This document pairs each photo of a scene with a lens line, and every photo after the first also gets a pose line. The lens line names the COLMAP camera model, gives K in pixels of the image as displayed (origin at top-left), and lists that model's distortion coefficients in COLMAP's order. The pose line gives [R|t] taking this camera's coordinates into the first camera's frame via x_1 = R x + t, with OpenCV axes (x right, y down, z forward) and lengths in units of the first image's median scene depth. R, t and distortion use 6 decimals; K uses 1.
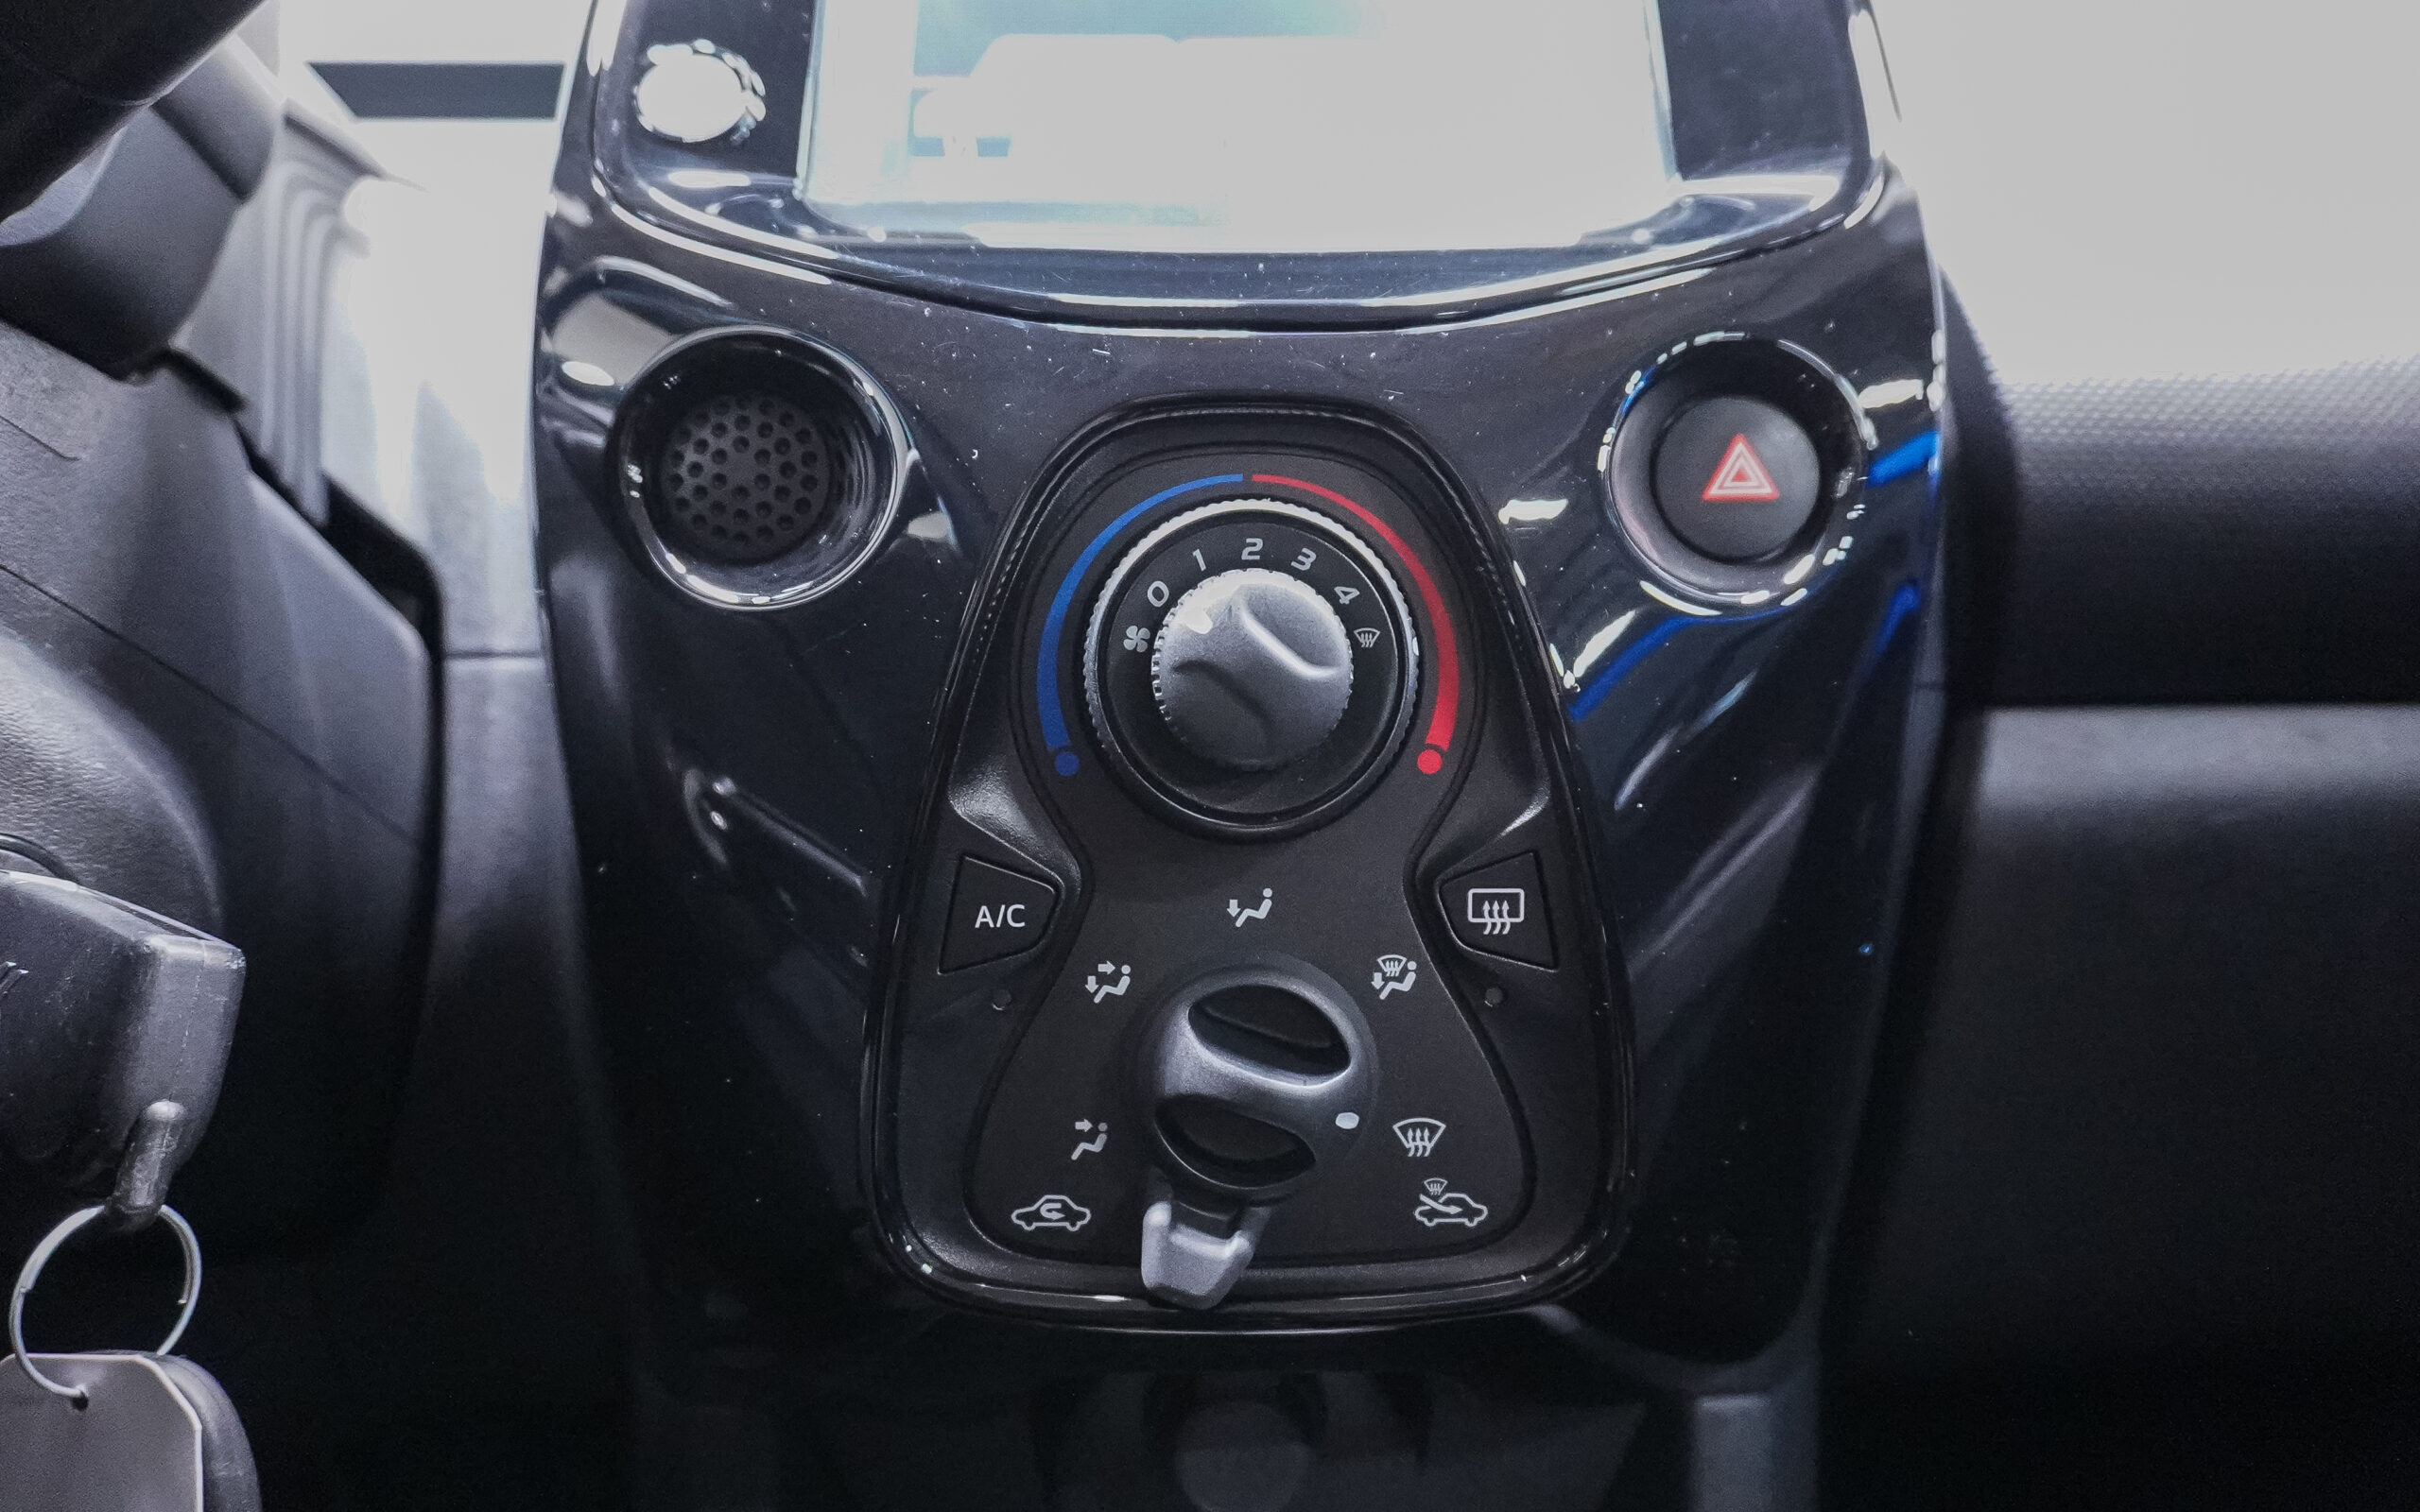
lens RADIAL K [[1734.2, 0, 1202.8], [0, 1734.2, 805.0], [0, 0, 1]] dist [-0.002504, -0.002808]
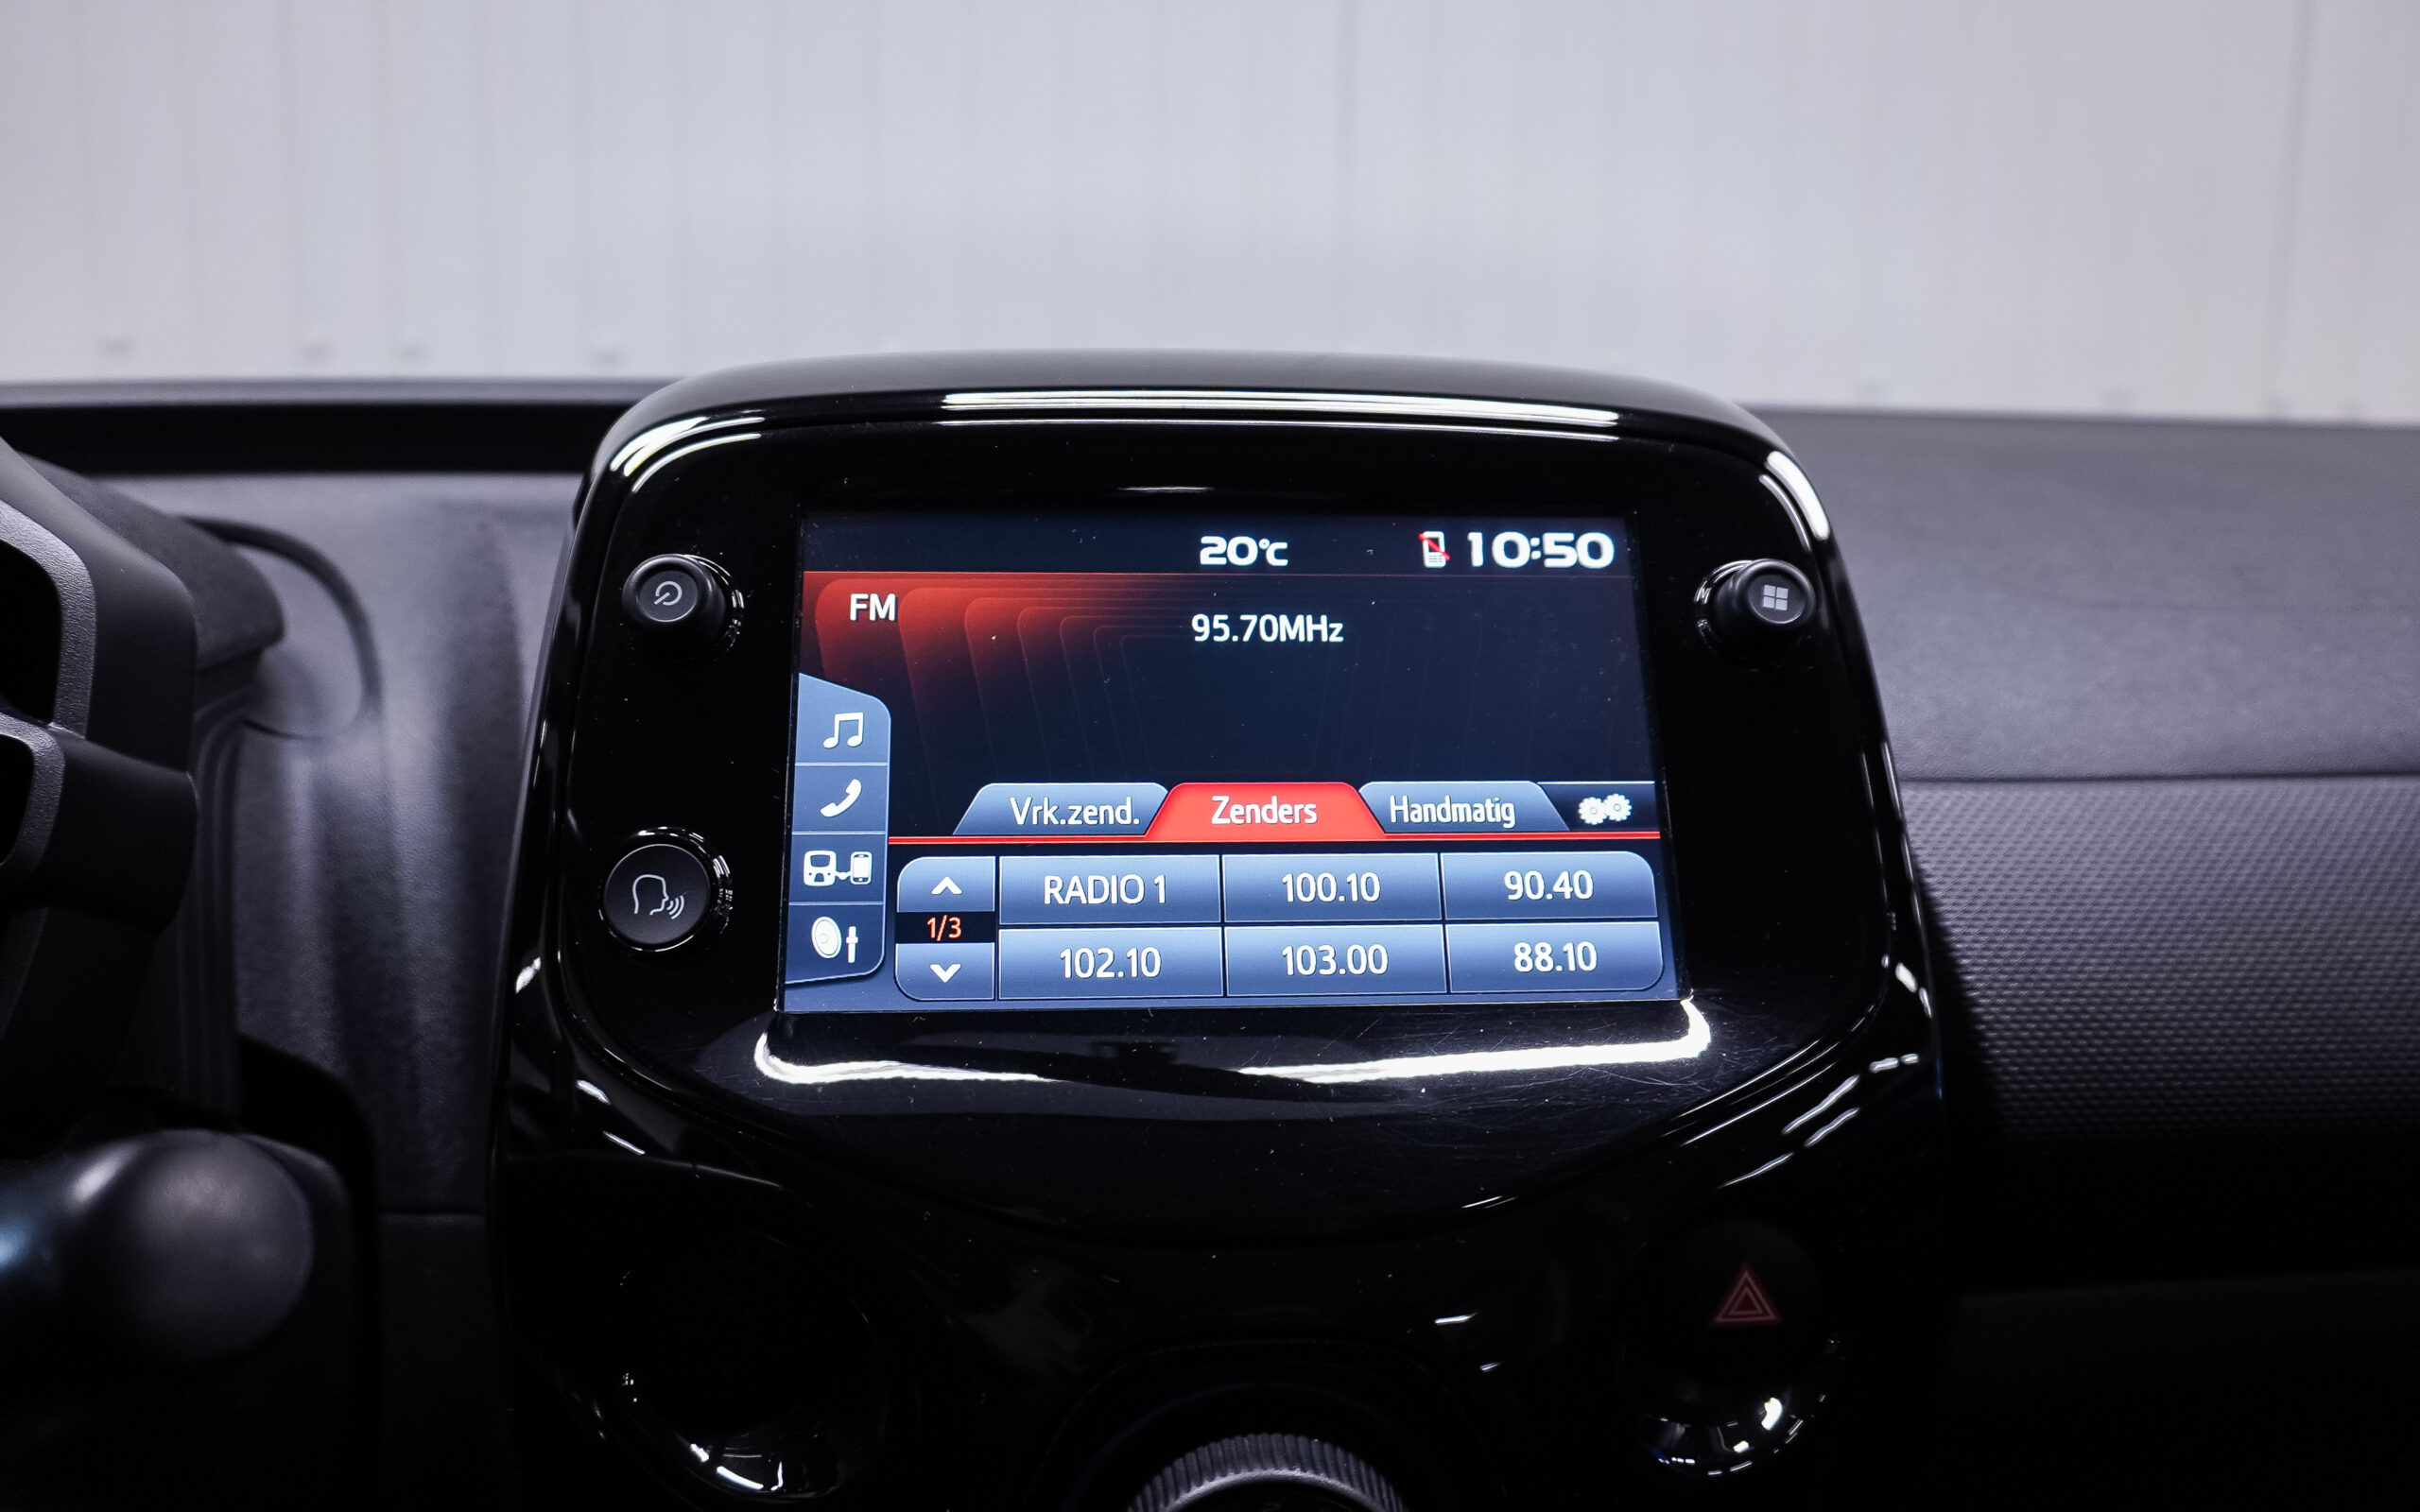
lens RADIAL K [[1734.2, 0, 1202.8], [0, 1734.2, 805.0], [0, 0, 1]] dist [-0.002504, -0.002808]
pose [[0.997898, -0.004165, 0.064670, -0.047502], [-0.000469, 0.997442, 0.071473, -0.411766], [-0.064803, -0.071353, 0.995344, 0.038936]]
